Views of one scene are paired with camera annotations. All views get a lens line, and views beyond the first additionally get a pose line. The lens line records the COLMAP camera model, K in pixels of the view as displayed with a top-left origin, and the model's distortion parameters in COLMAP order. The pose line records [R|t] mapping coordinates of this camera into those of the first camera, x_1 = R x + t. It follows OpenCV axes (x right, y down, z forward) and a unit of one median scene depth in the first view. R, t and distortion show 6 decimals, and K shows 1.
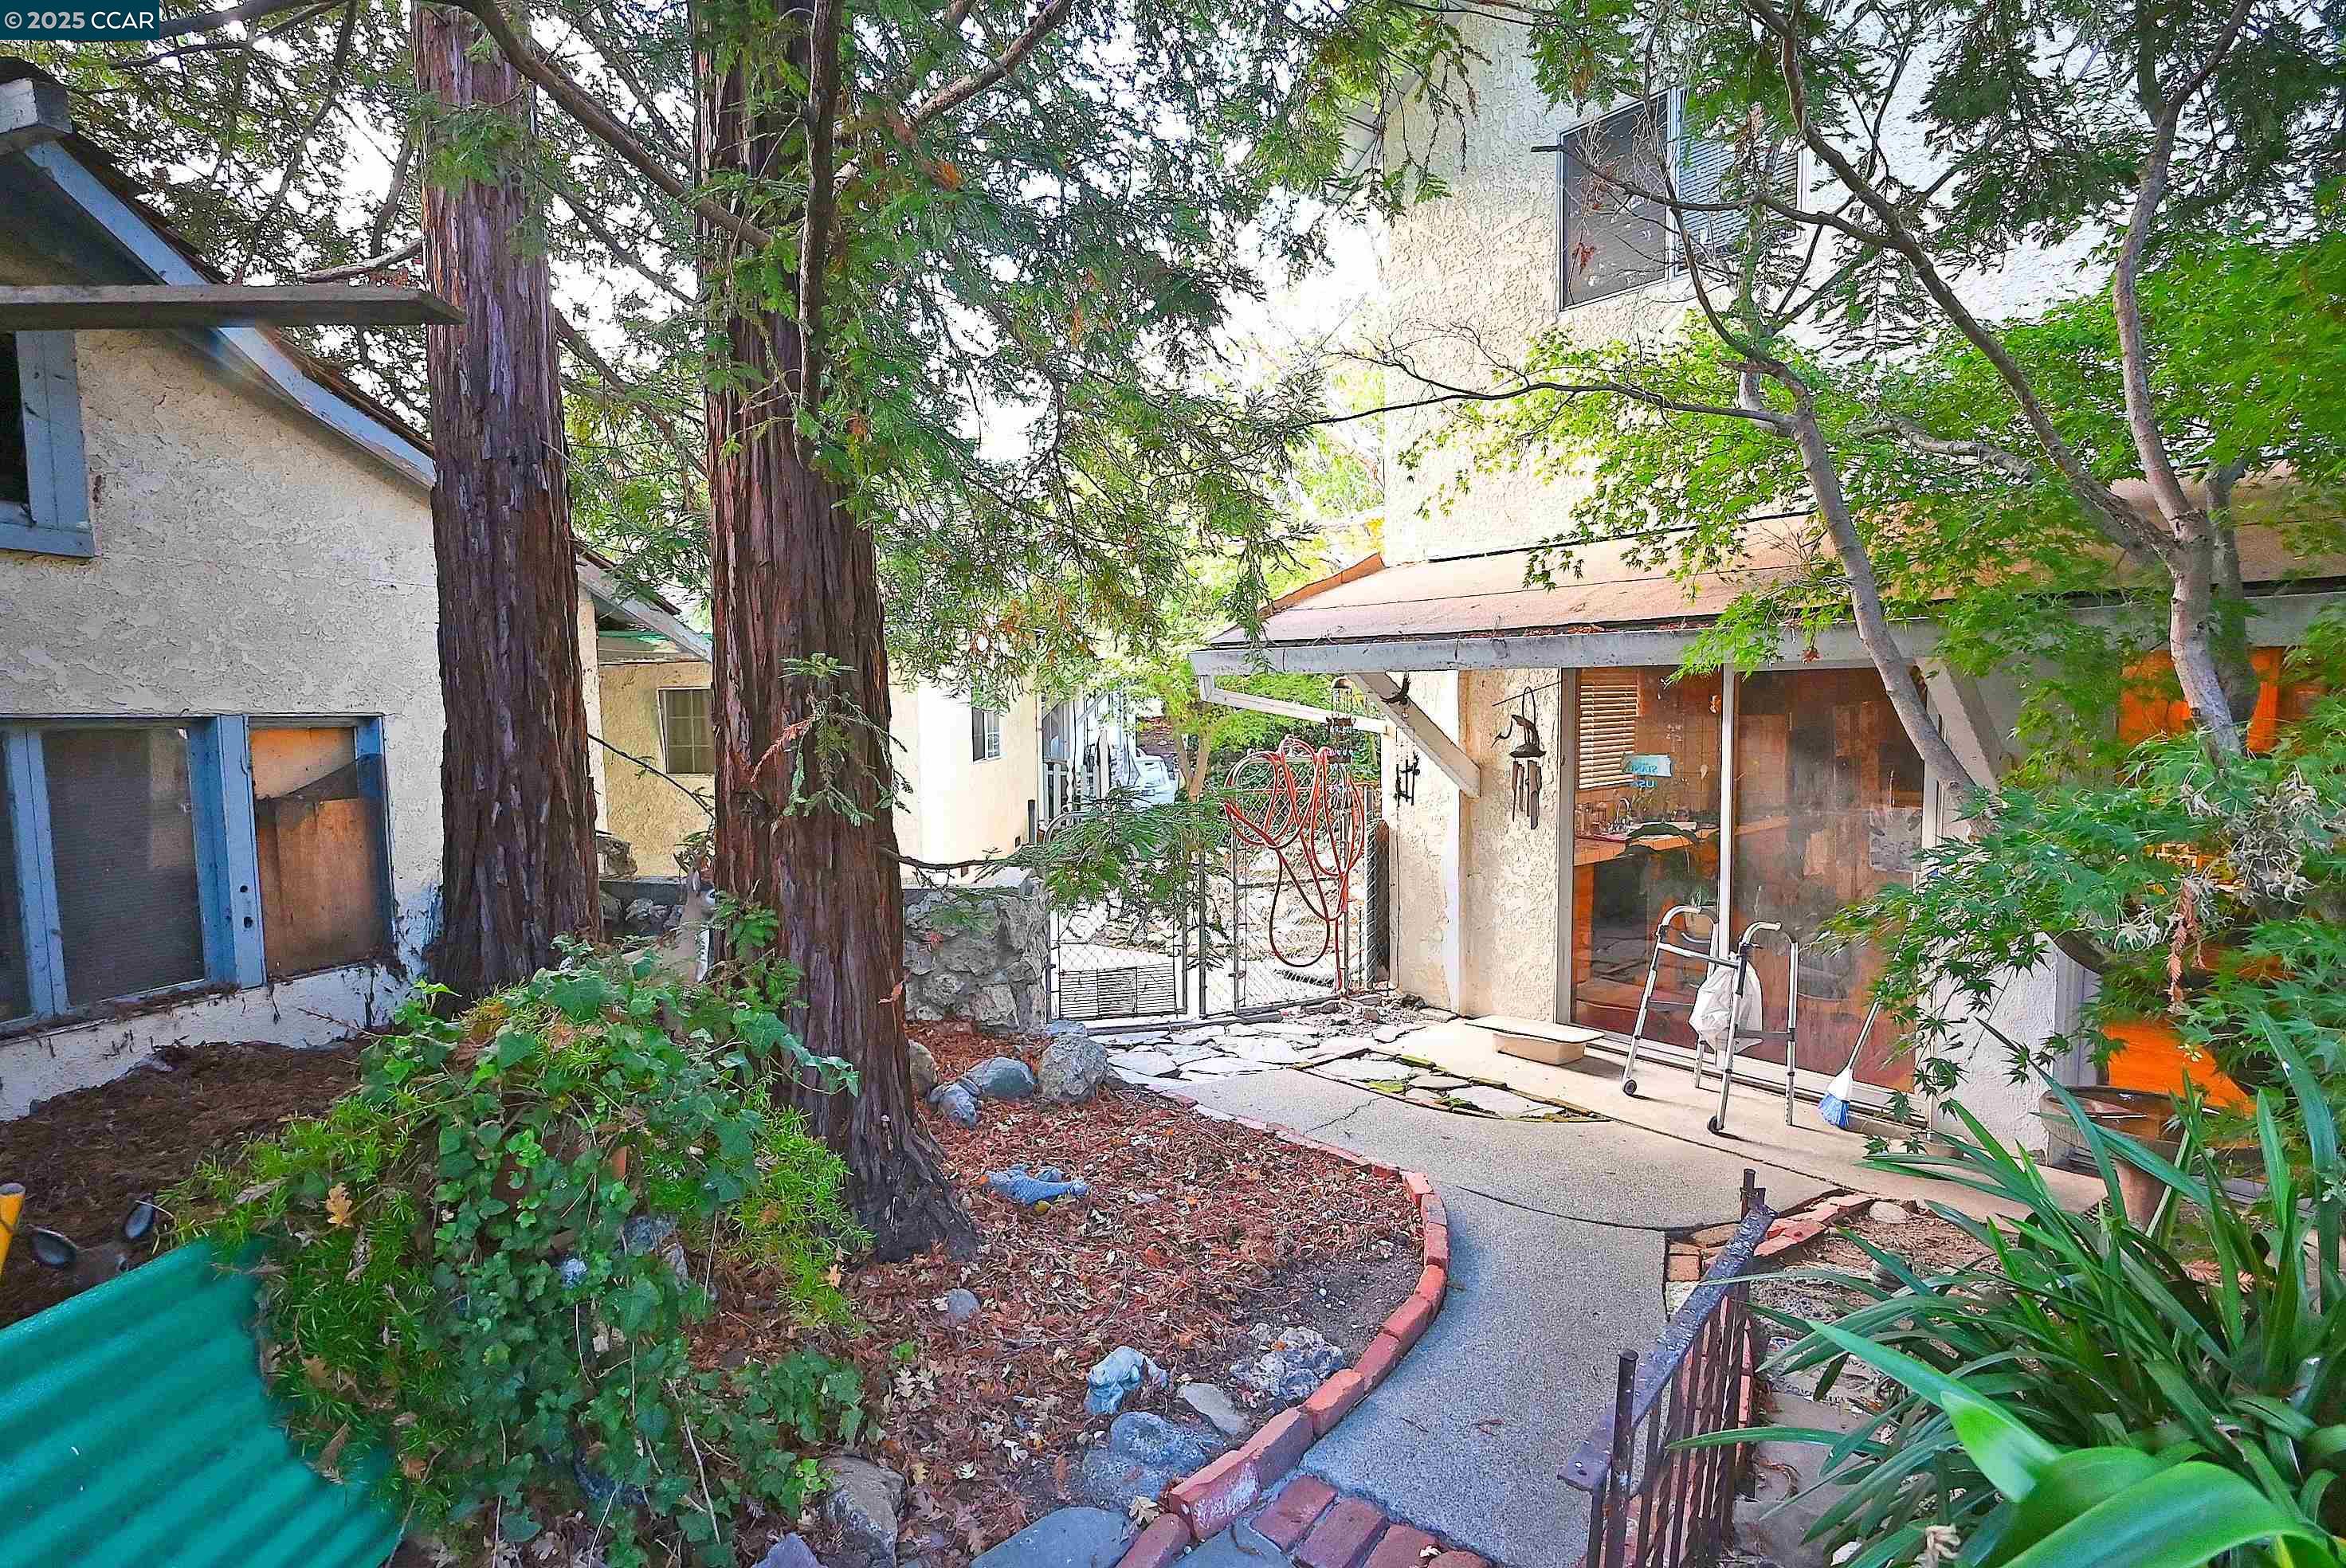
lens RADIAL K [[1170.8, 0, 1173.0], [0, 1170.8, 789.5], [0, 0, 1]] dist [0.000448, -0.001099]
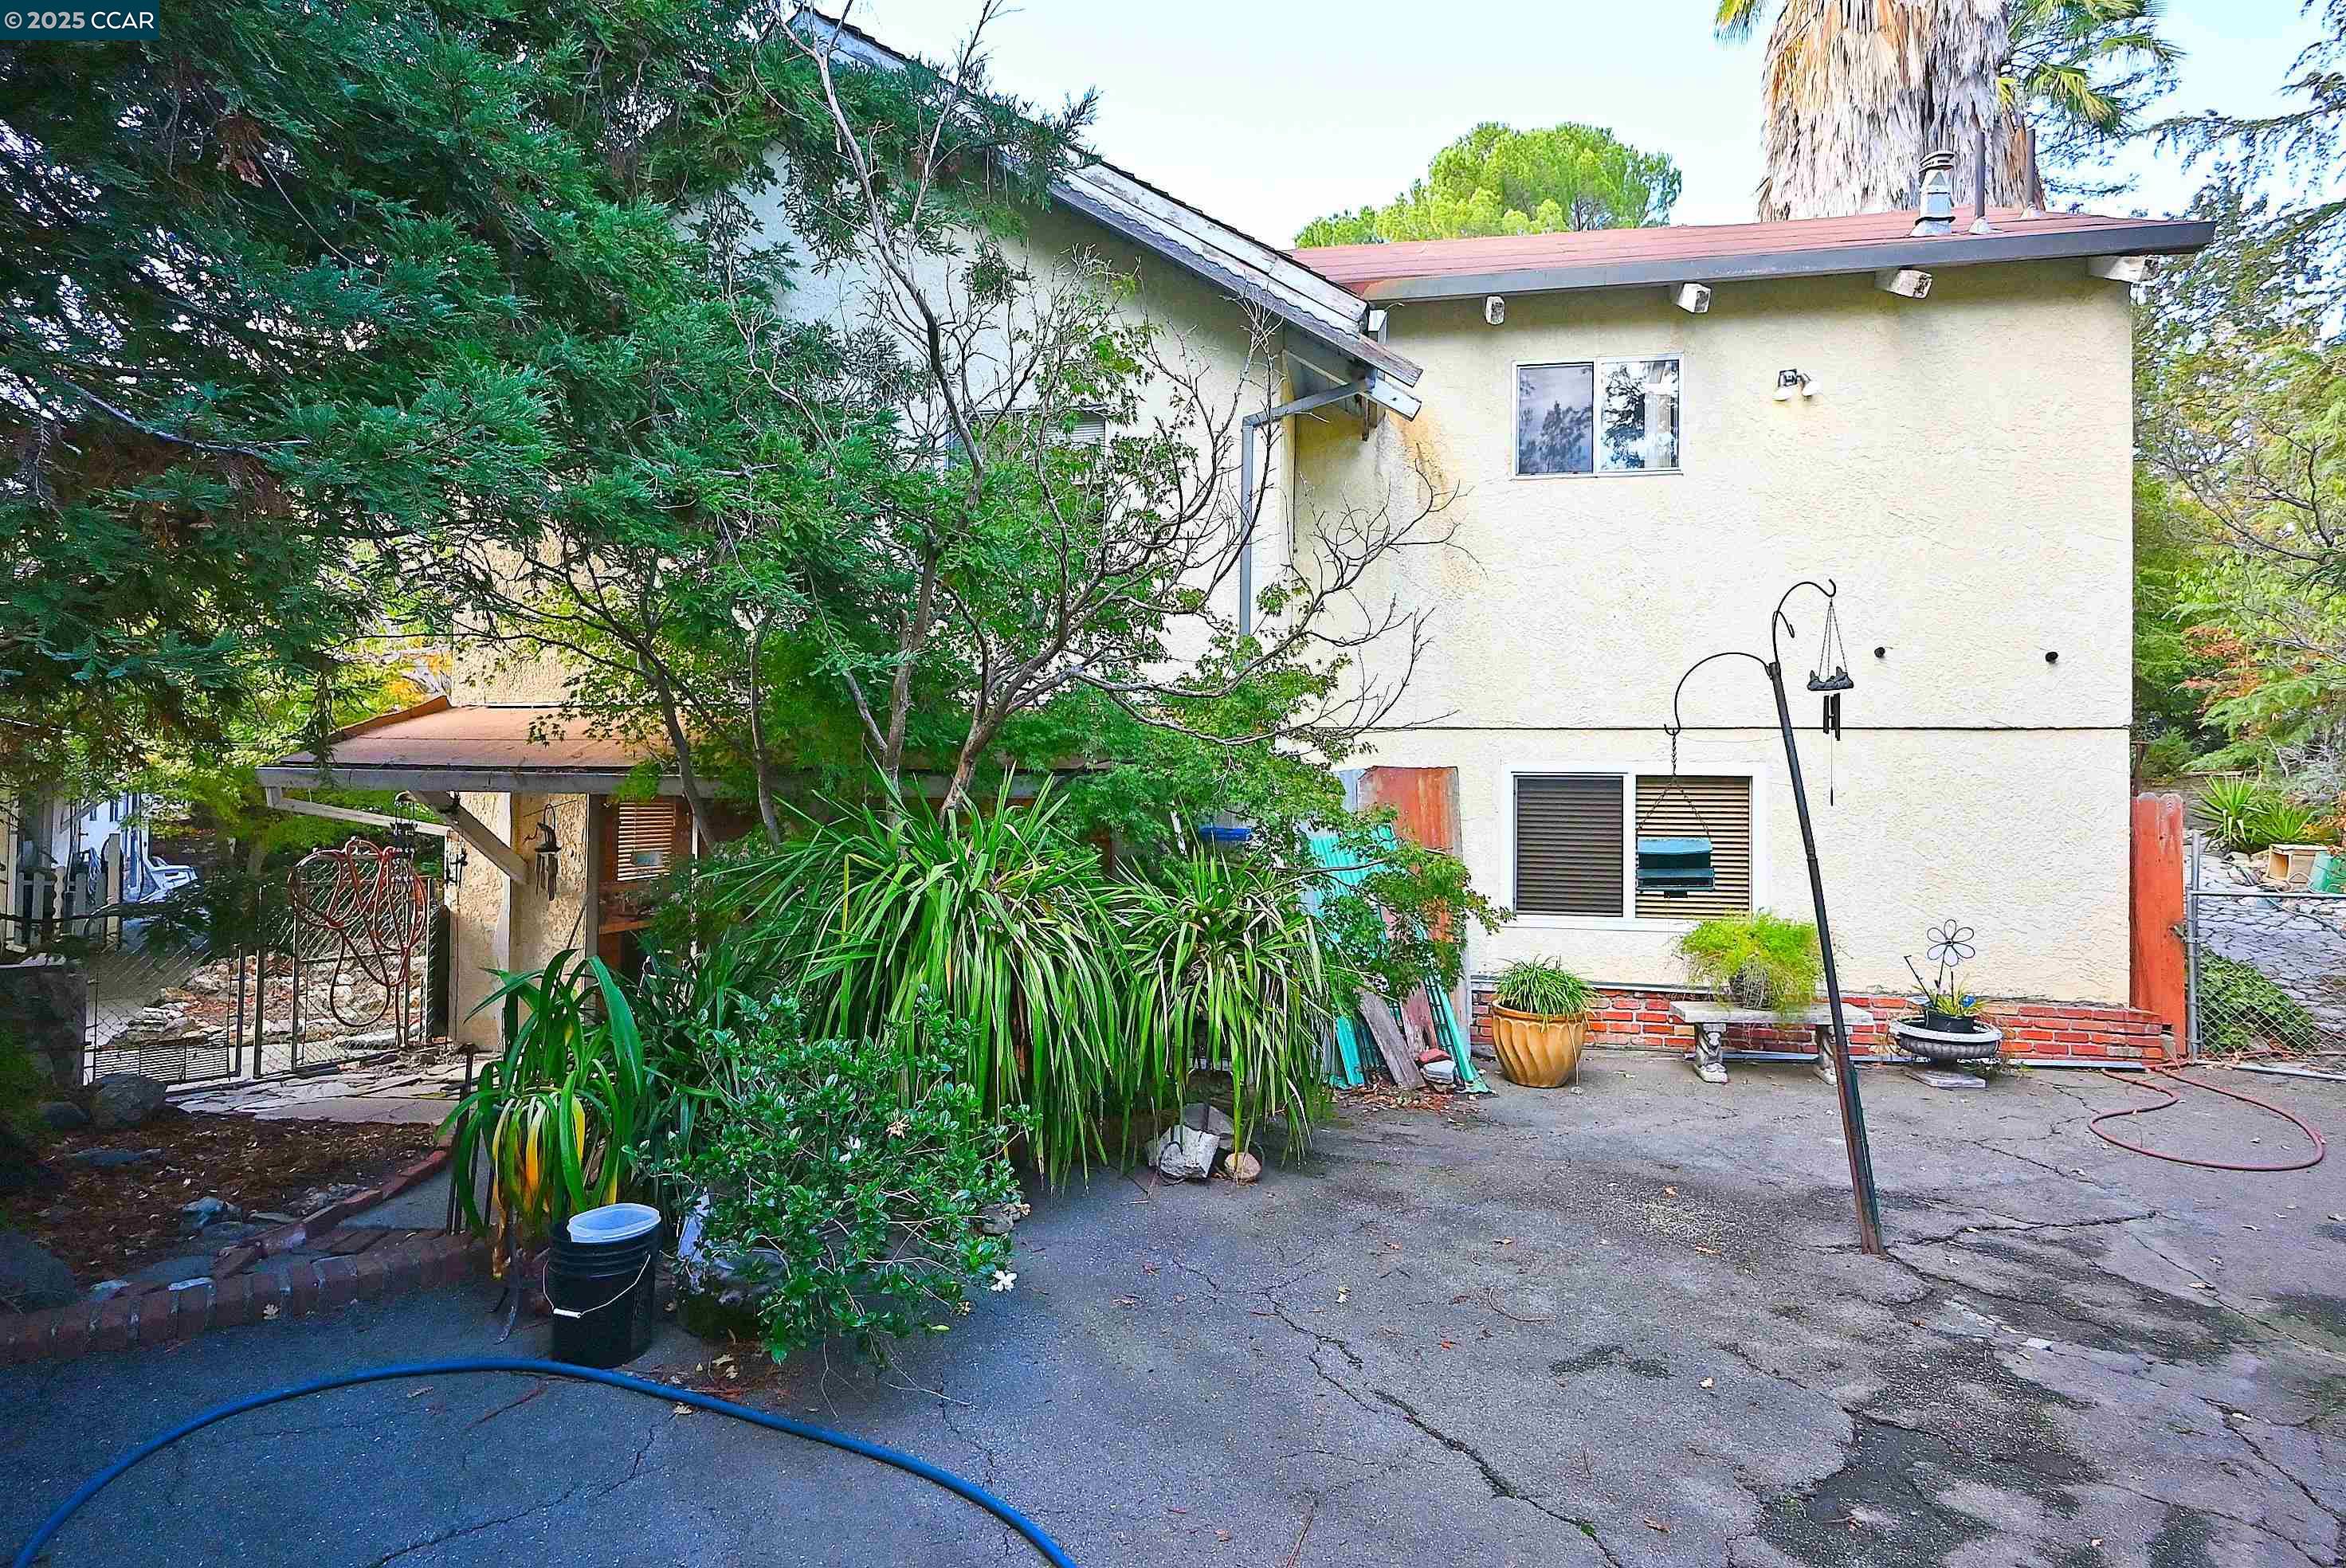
lens RADIAL K [[1170.8, 0, 1174.2], [0, 1170.8, 791.7], [0, 0, 1]] dist [0.000448, -0.001099]
pose [[0.766402, 0.035112, 0.641401, -0.034703], [0.025491, 0.996056, -0.084986, 0.035430], [-0.641855, 0.081483, 0.762484, -0.532620]]
